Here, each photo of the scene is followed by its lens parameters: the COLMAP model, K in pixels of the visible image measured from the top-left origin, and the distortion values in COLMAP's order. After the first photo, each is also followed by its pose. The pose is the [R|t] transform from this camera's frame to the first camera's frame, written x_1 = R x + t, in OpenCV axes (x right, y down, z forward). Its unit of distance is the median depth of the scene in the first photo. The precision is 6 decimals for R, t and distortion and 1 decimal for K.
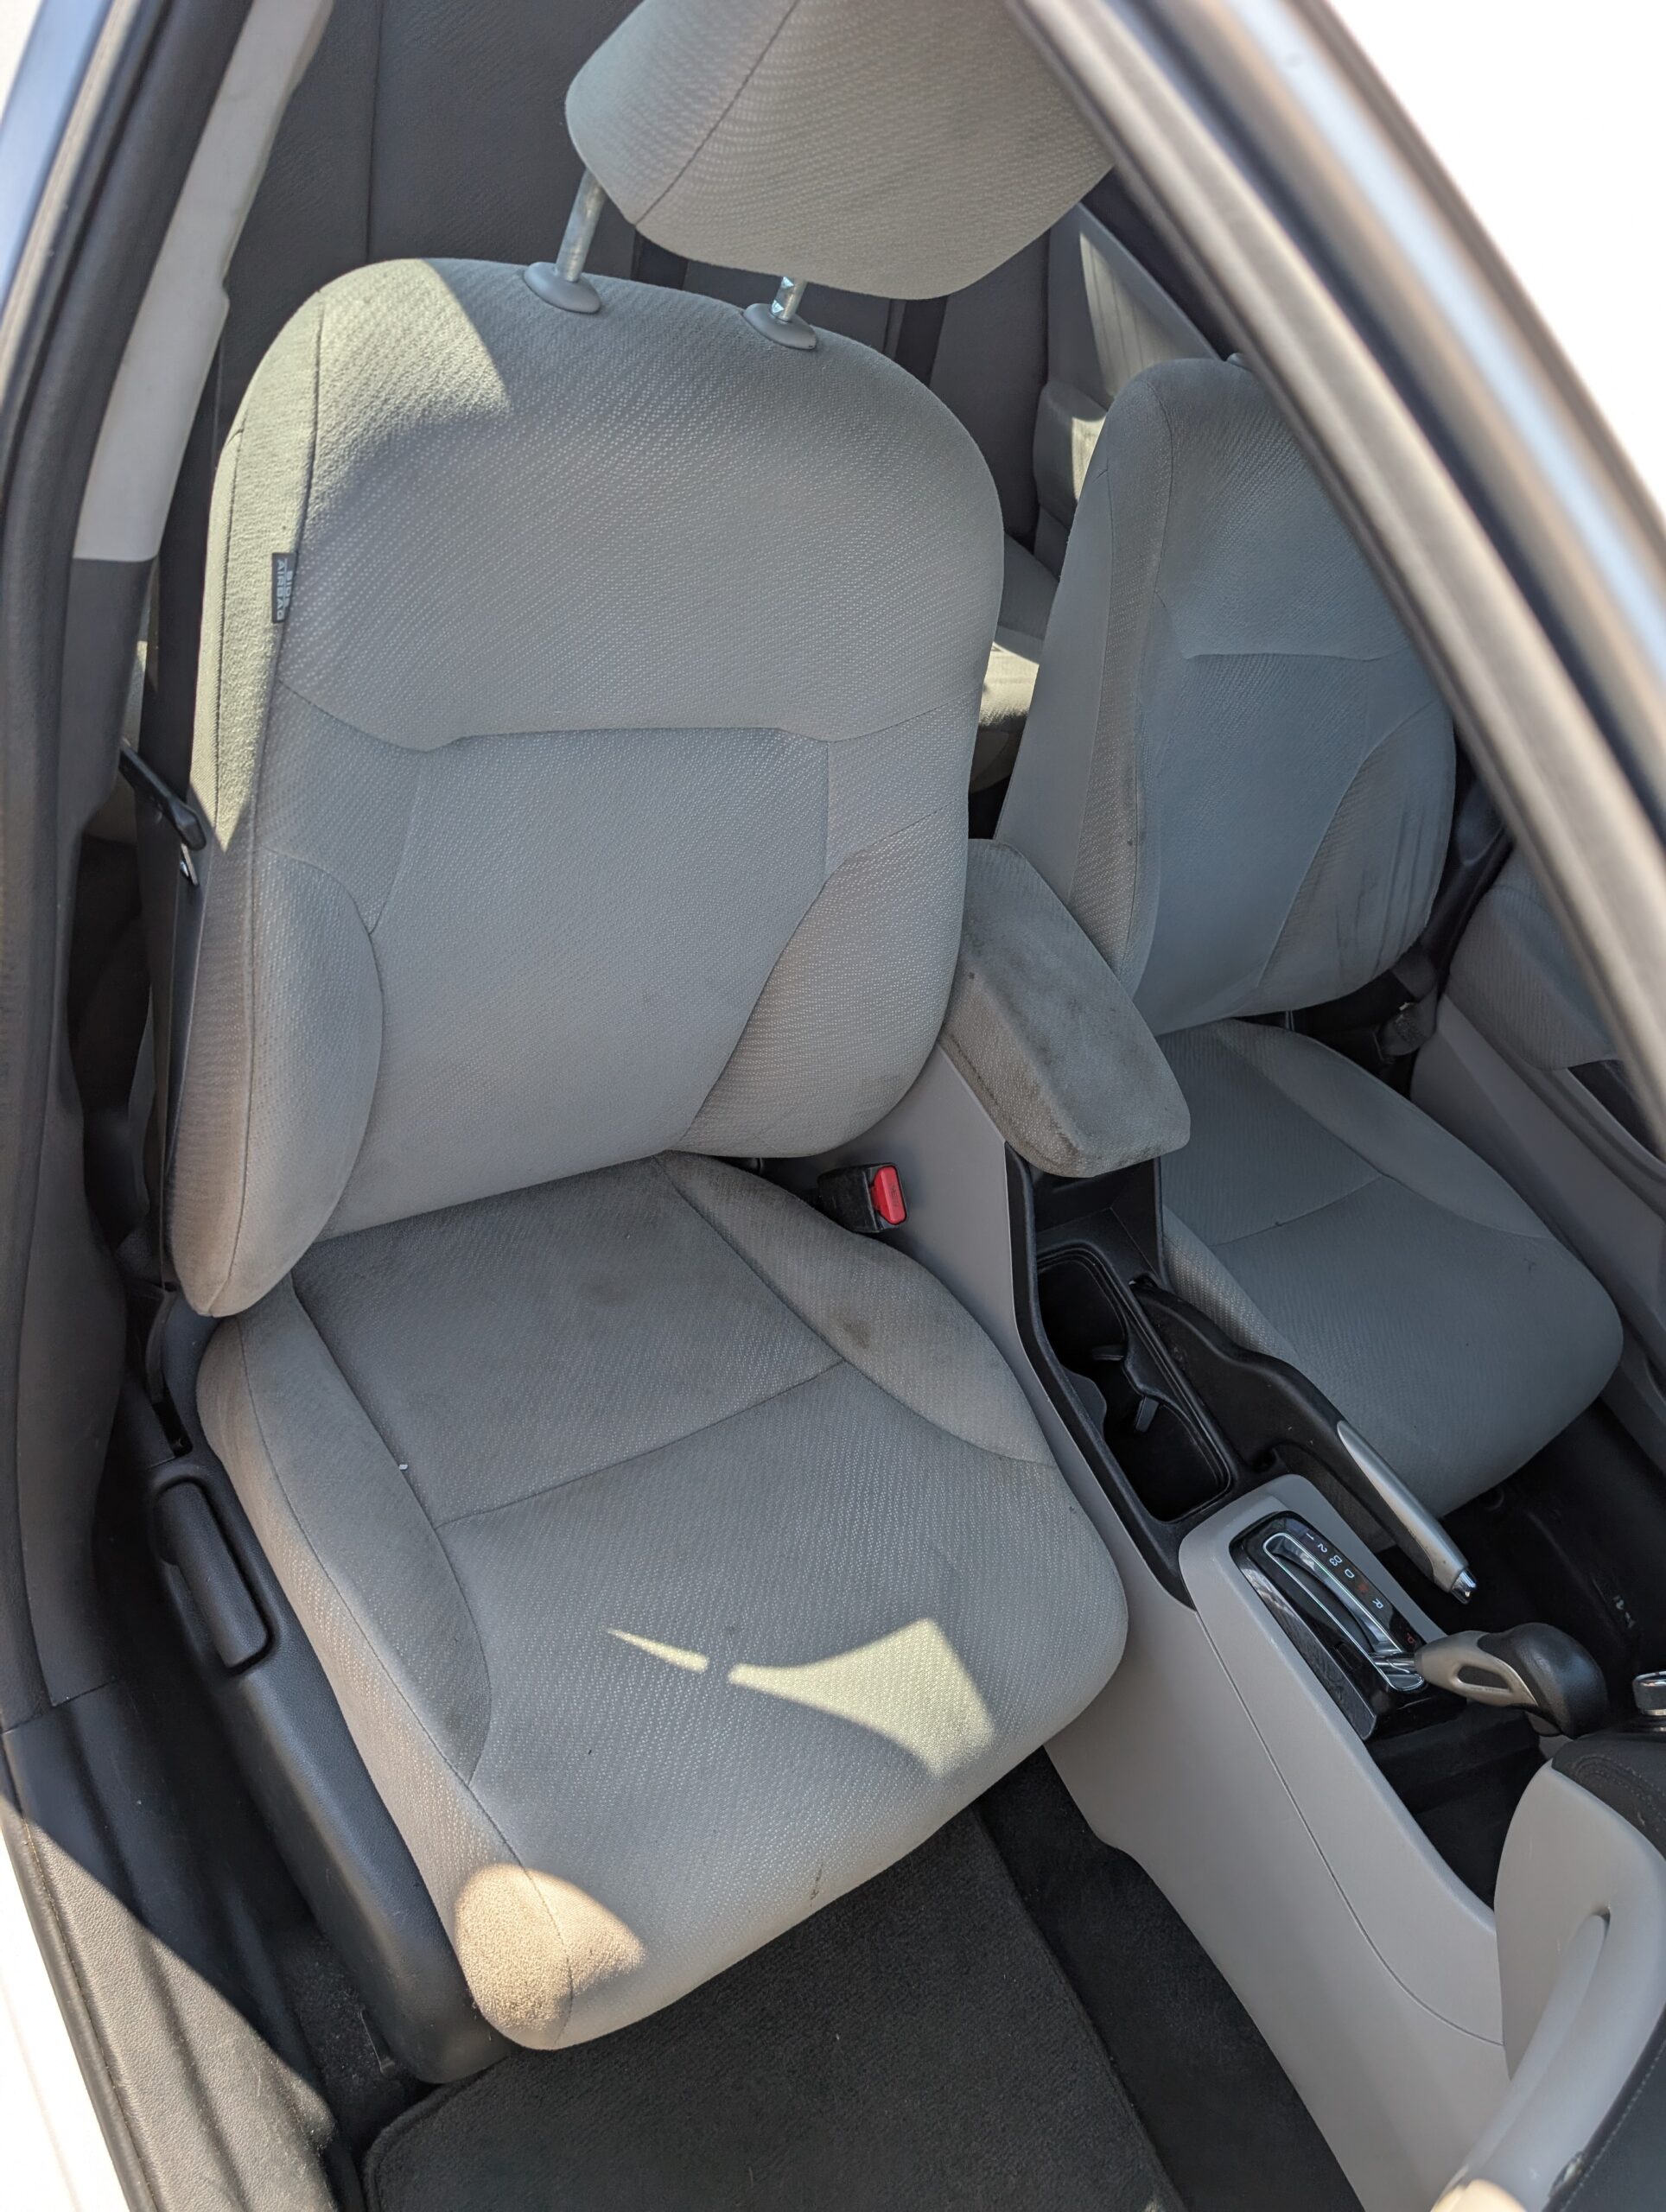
lens RADIAL K [[1595.5, 0, 826.1], [0, 1595.5, 1105.8], [0, 0, 1]] dist [0.010622, -0.007208]
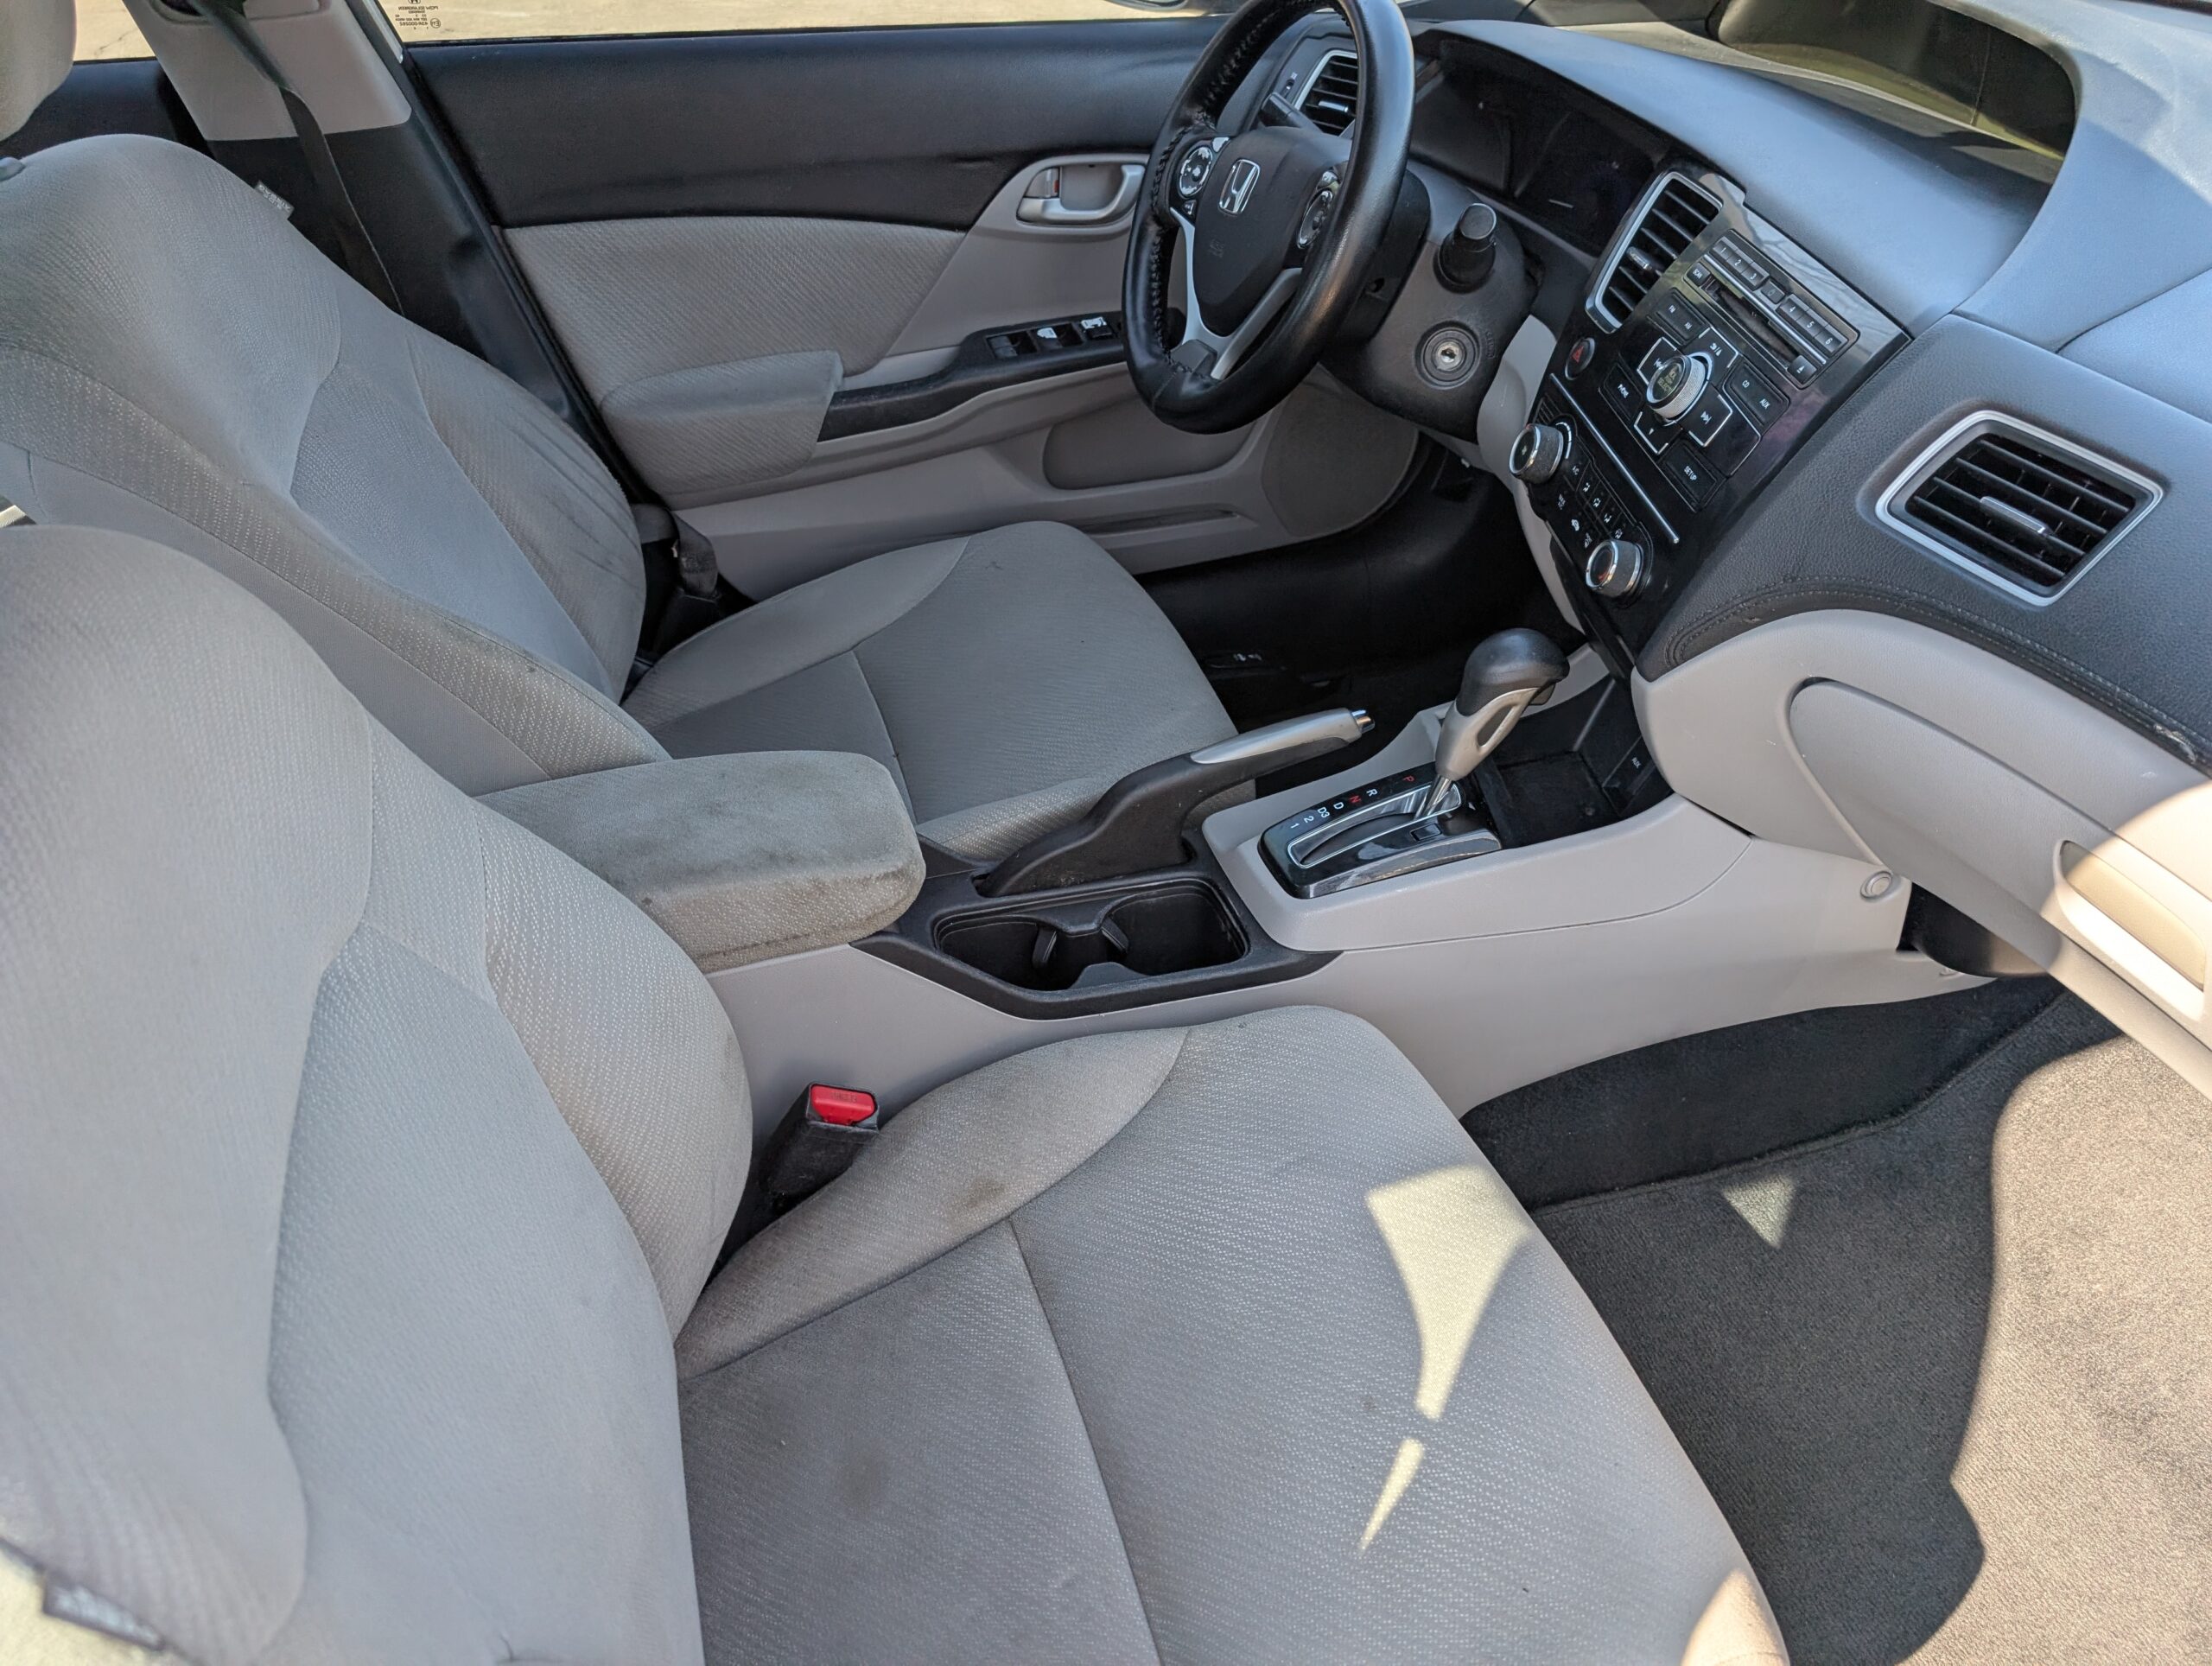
lens RADIAL K [[1595.5, 0, 1105.8], [0, 1595.5, 826.4], [0, 0, 1]] dist [0.010622, -0.007208]
pose [[0.251857, -0.871182, 0.421438, -0.155501], [0.819178, 0.423779, 0.386470, -0.220377], [-0.515283, 0.247898, 0.820384, 0.222984]]
